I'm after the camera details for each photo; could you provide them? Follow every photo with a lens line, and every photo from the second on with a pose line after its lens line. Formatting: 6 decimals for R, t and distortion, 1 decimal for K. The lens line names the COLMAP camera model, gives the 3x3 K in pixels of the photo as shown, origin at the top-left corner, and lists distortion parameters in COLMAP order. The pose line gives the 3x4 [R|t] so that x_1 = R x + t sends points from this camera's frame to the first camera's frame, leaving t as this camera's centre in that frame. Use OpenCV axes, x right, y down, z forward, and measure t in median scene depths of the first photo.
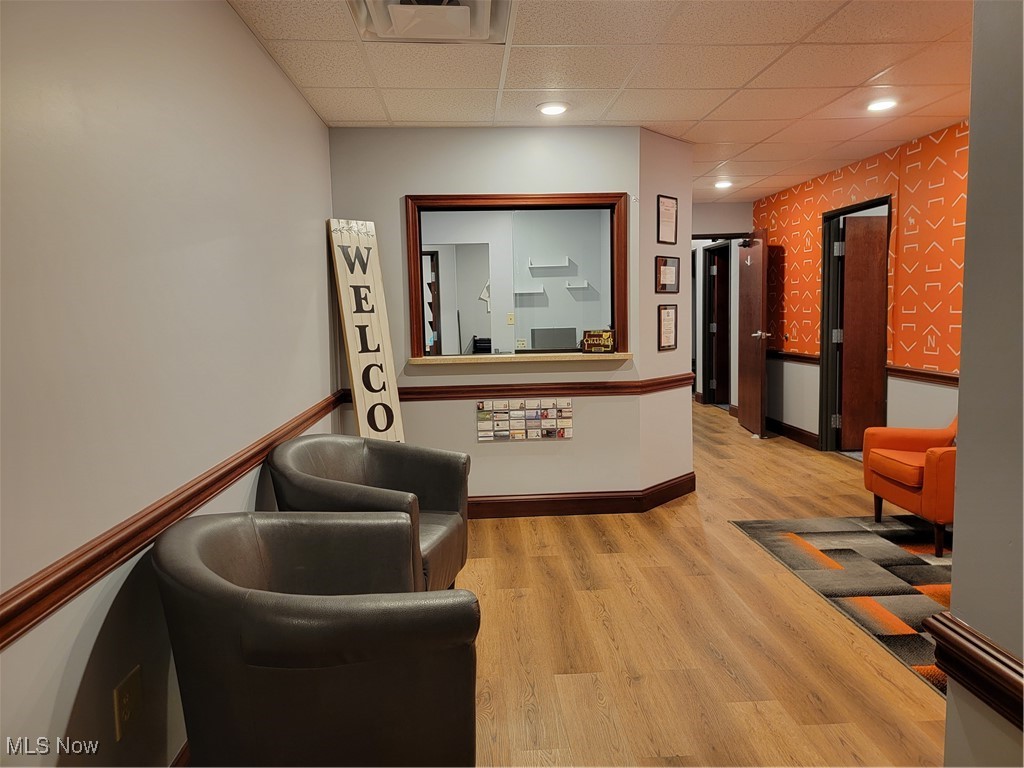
lens RADIAL K [[712.5, 0, 512.0], [0, 712.5, 384.0], [0, 0, 1]] dist [0.028228, -0.001257]
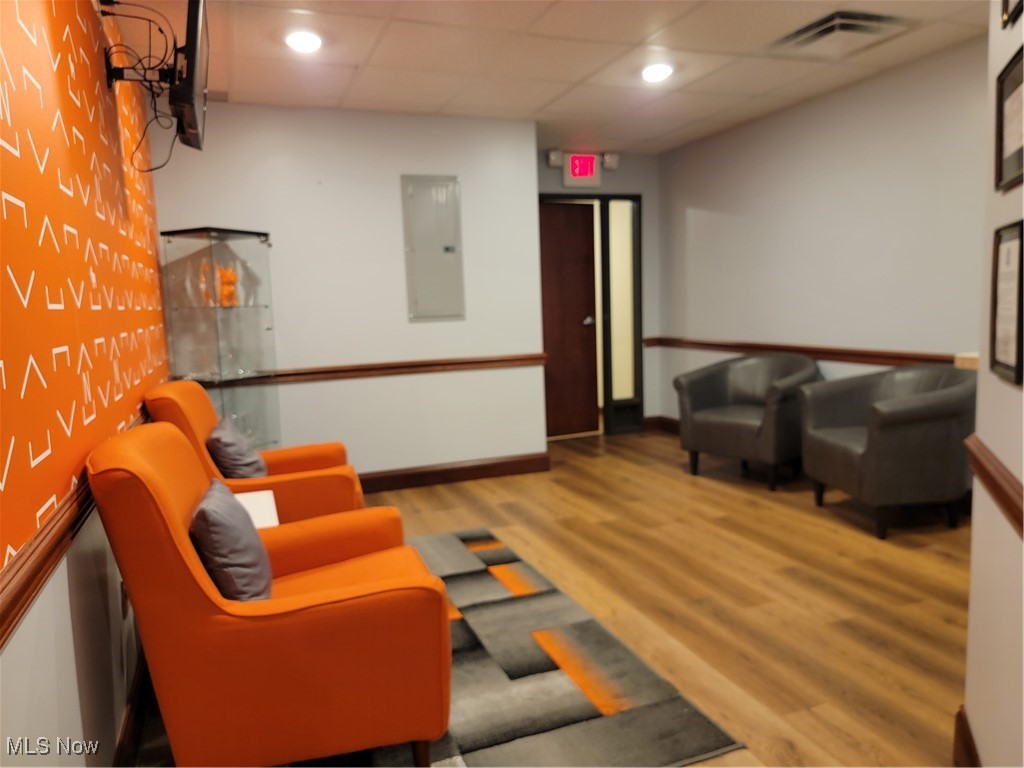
lens RADIAL K [[712.5, 0, 512.0], [0, 712.5, 384.0], [0, 0, 1]] dist [0.028228, -0.001257]
pose [[-0.950270, 0.092929, -0.297238, 0.649377], [0.026143, 0.974877, 0.221206, -0.151300], [0.310327, 0.202435, -0.928826, 1.560522]]
